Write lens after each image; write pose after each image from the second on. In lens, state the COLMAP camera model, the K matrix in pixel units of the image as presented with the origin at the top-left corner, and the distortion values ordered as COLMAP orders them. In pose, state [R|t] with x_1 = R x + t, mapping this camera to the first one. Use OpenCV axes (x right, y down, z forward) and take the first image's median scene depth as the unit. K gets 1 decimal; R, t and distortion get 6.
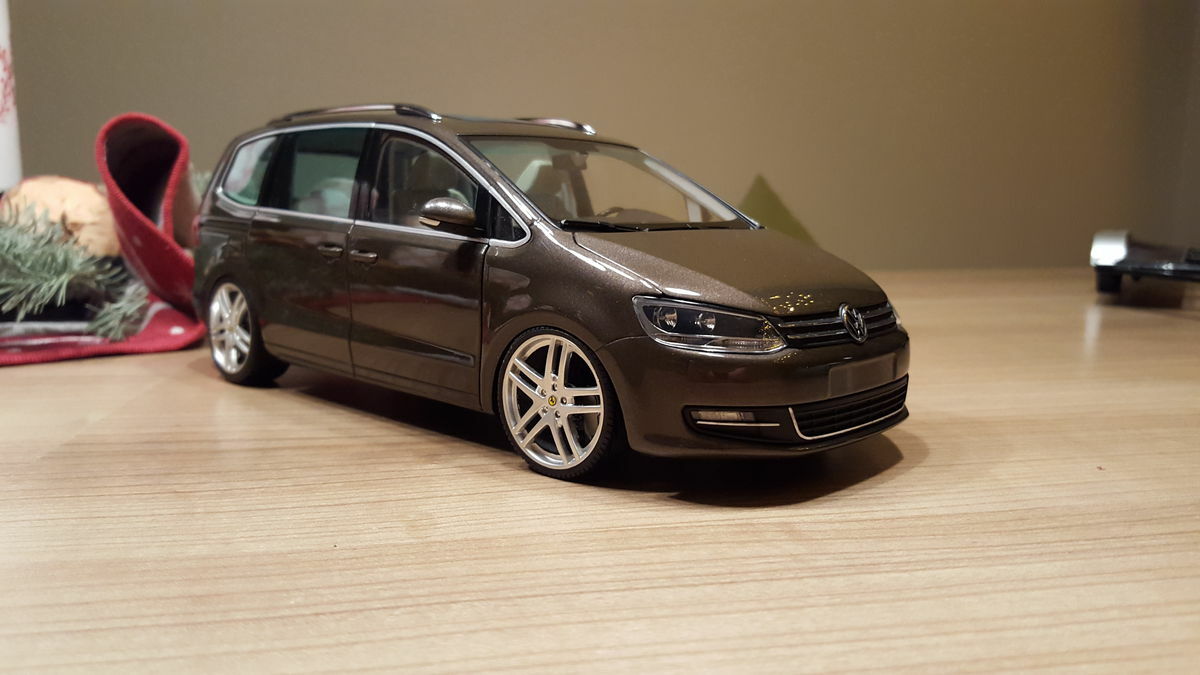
lens RADIAL K [[913.6, 0, 591.1], [0, 913.6, 321.5], [0, 0, 1]] dist [0.060069, -0.137094]
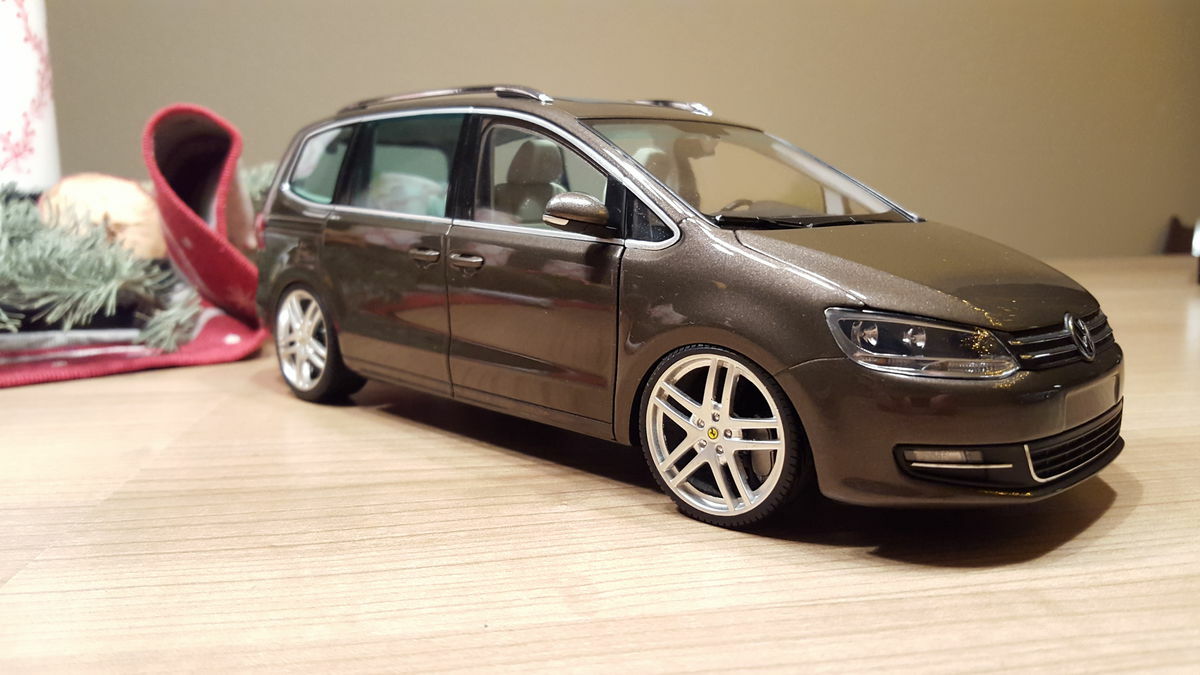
lens RADIAL K [[913.6, 0, 580.0], [0, 913.6, 317.4], [0, 0, 1]] dist [0.060069, -0.137094]
pose [[0.999497, -0.010862, -0.029795, -0.140544], [0.011017, 0.999927, 0.005058, -0.024868], [0.029737, -0.005383, 0.999543, 0.165219]]
